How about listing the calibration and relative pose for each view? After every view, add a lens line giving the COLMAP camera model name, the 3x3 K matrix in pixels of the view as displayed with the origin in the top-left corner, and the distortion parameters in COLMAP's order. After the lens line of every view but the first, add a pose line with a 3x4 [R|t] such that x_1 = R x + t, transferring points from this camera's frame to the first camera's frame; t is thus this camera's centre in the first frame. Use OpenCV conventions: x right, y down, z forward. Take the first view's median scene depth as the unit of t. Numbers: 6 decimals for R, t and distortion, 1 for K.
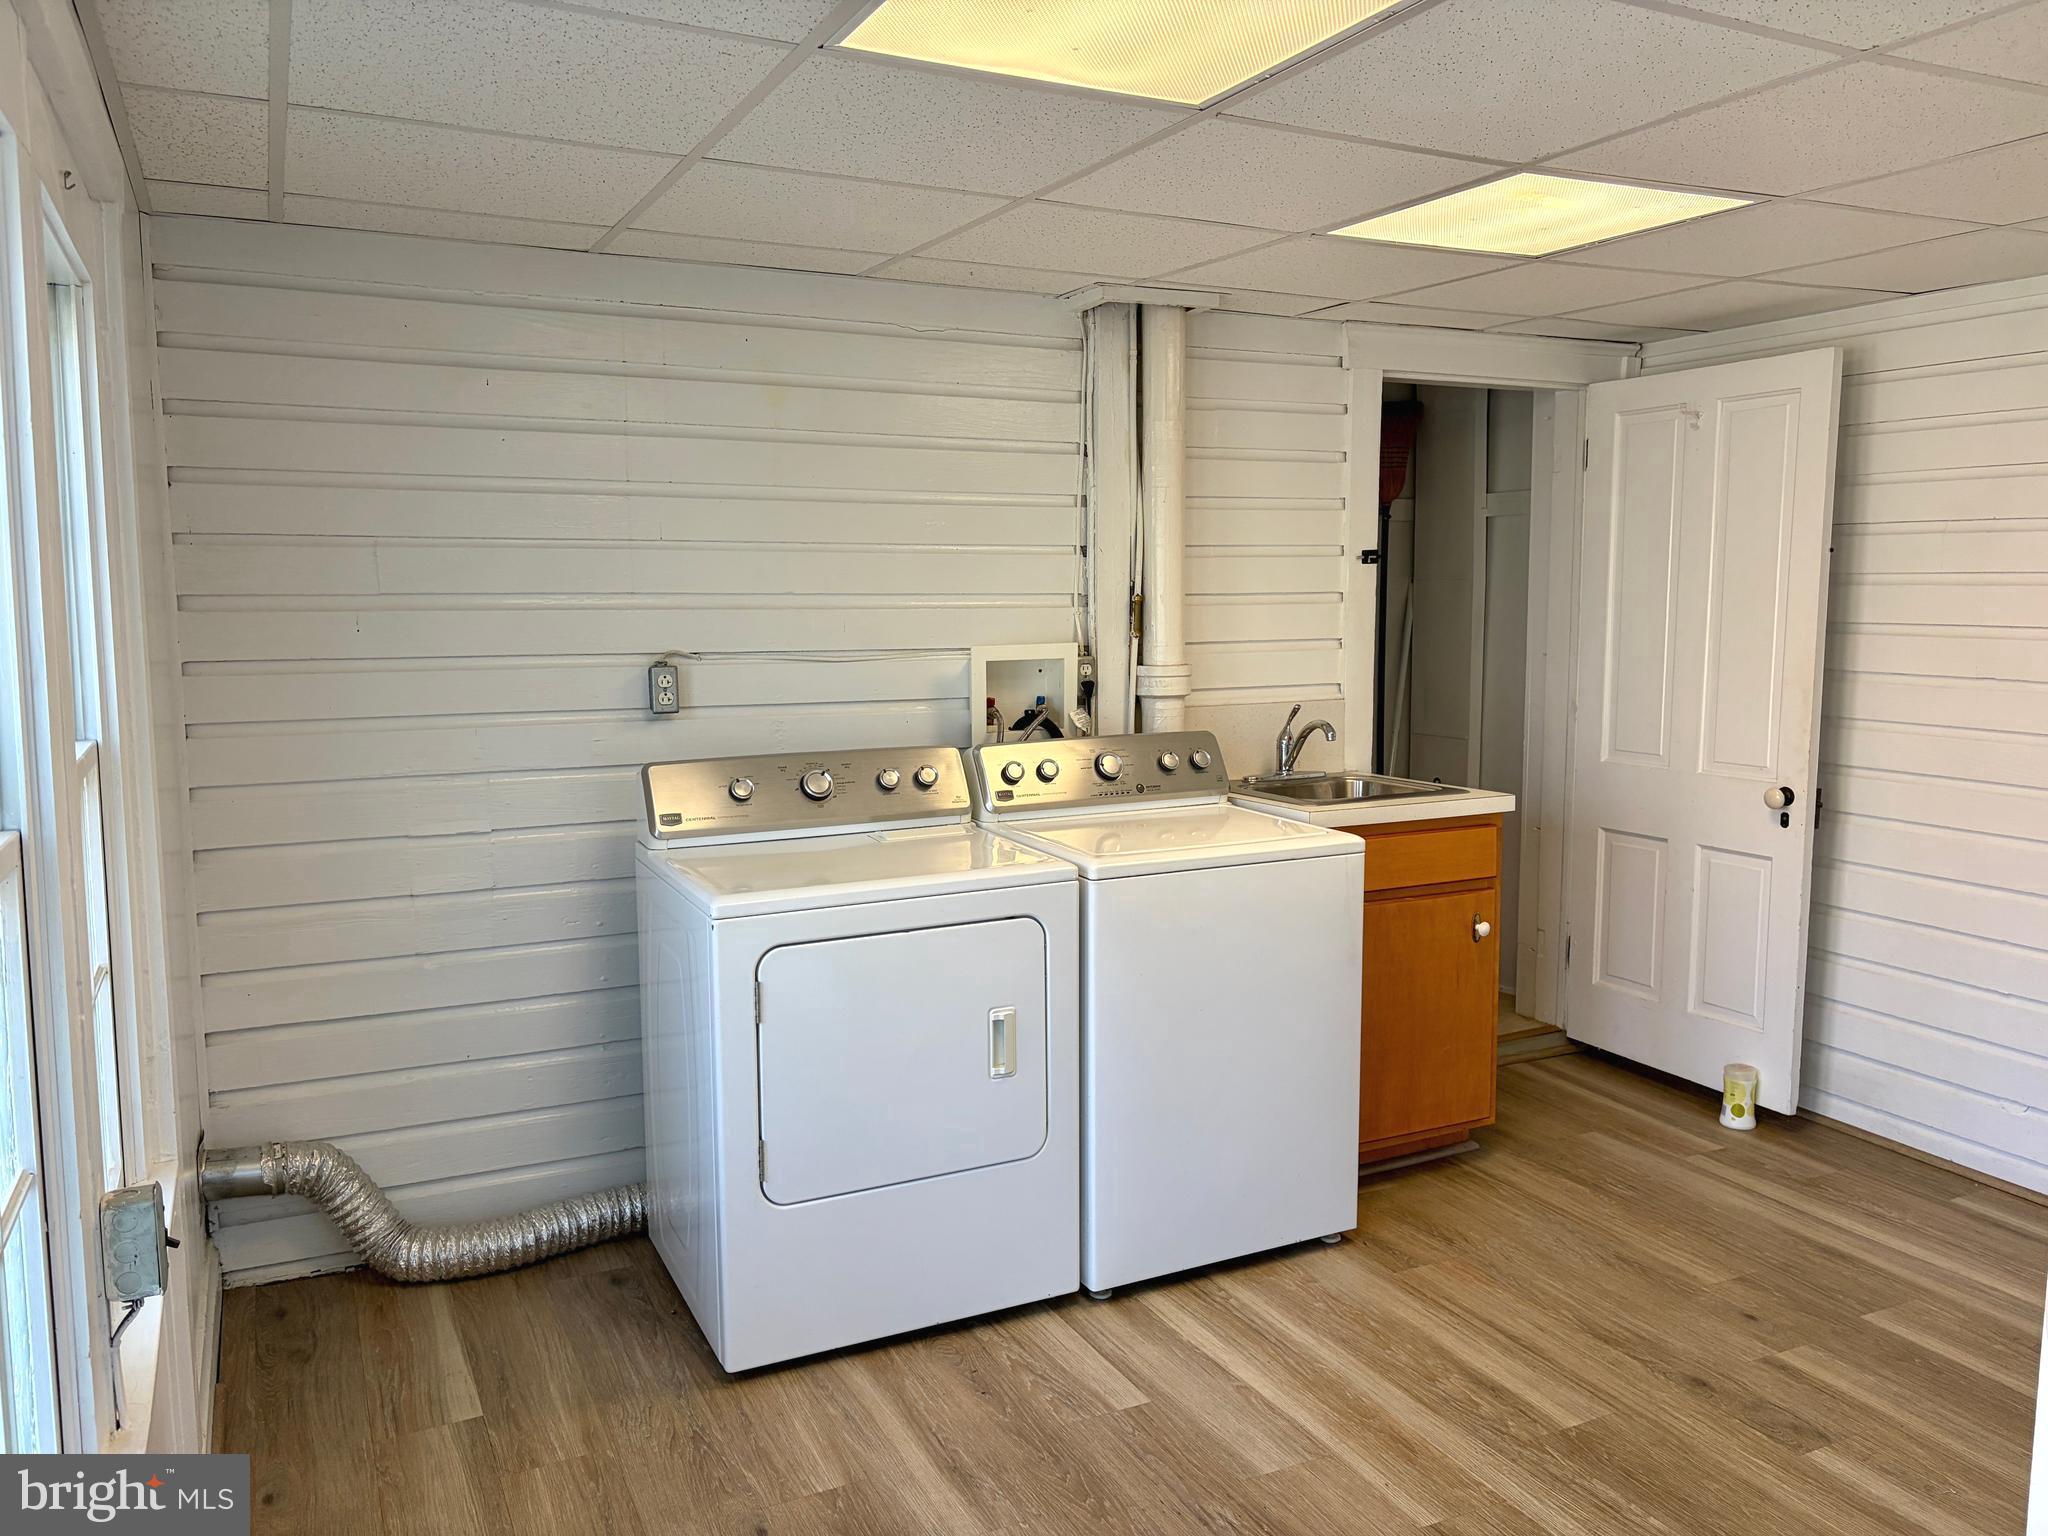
lens RADIAL K [[1560.5, 0, 994.0], [0, 1560.5, 763.6], [0, 0, 1]] dist [0.009163, 0.000556]
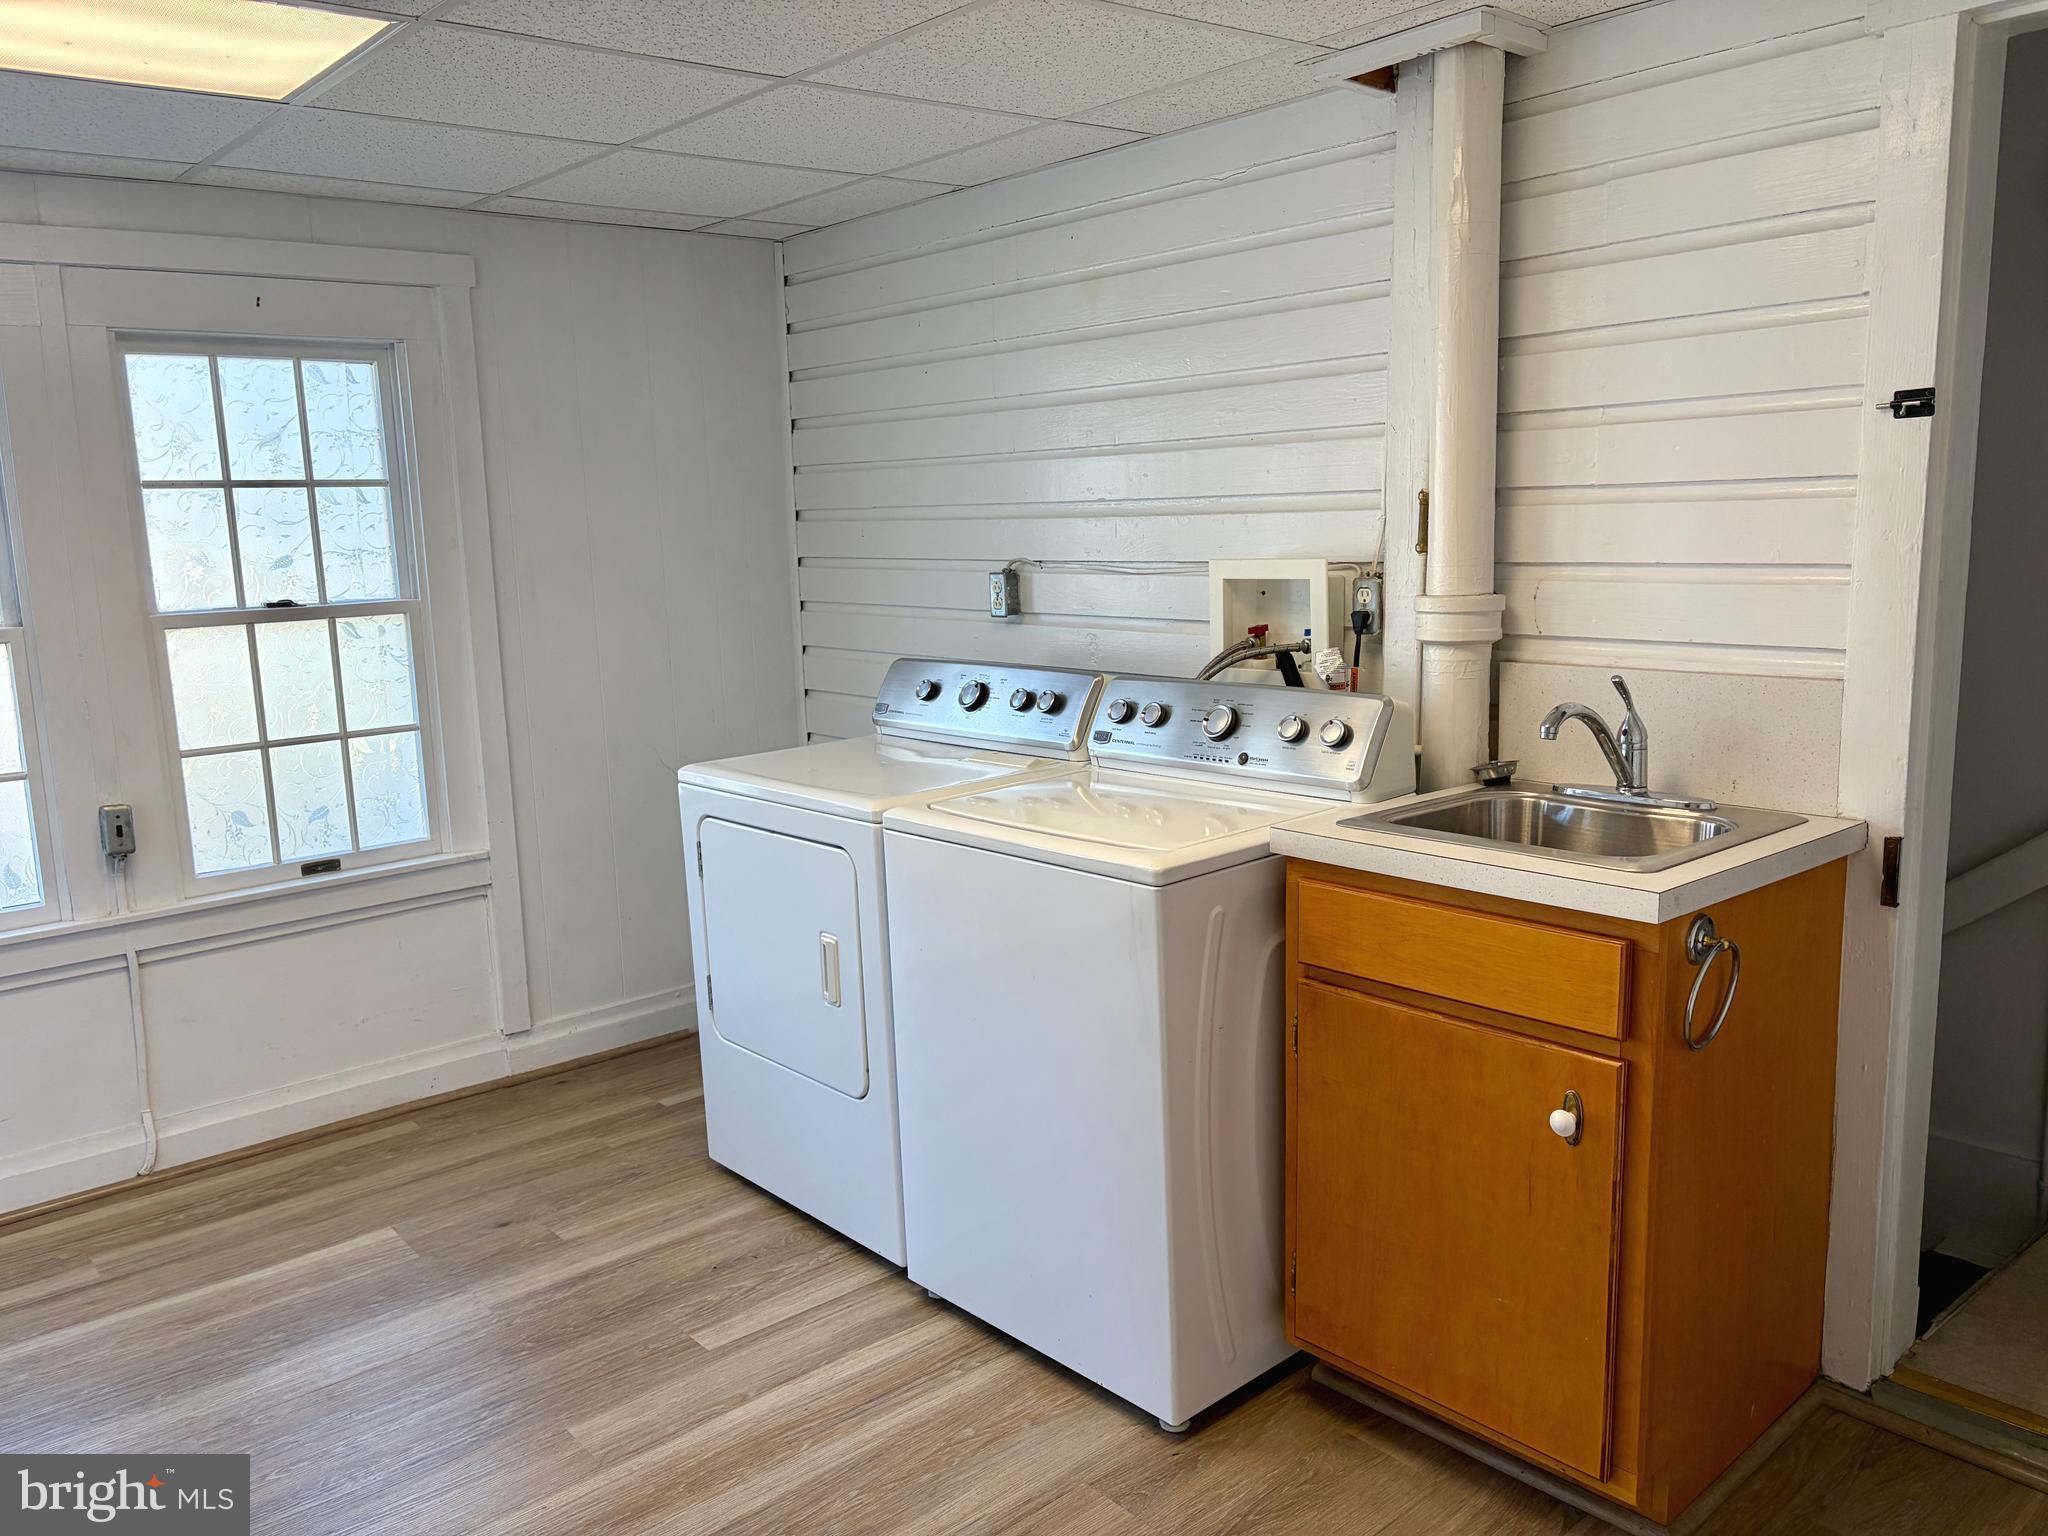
lens RADIAL K [[1539.8, 0, 1031.5], [0, 1539.8, 761.0], [0, 0, 1]] dist [0.084654, -0.093008]
pose [[0.265852, 0.154613, -0.951534, 0.943801], [-0.075373, 0.987367, 0.139376, -0.096429], [0.961063, 0.034667, 0.274147, 0.845579]]
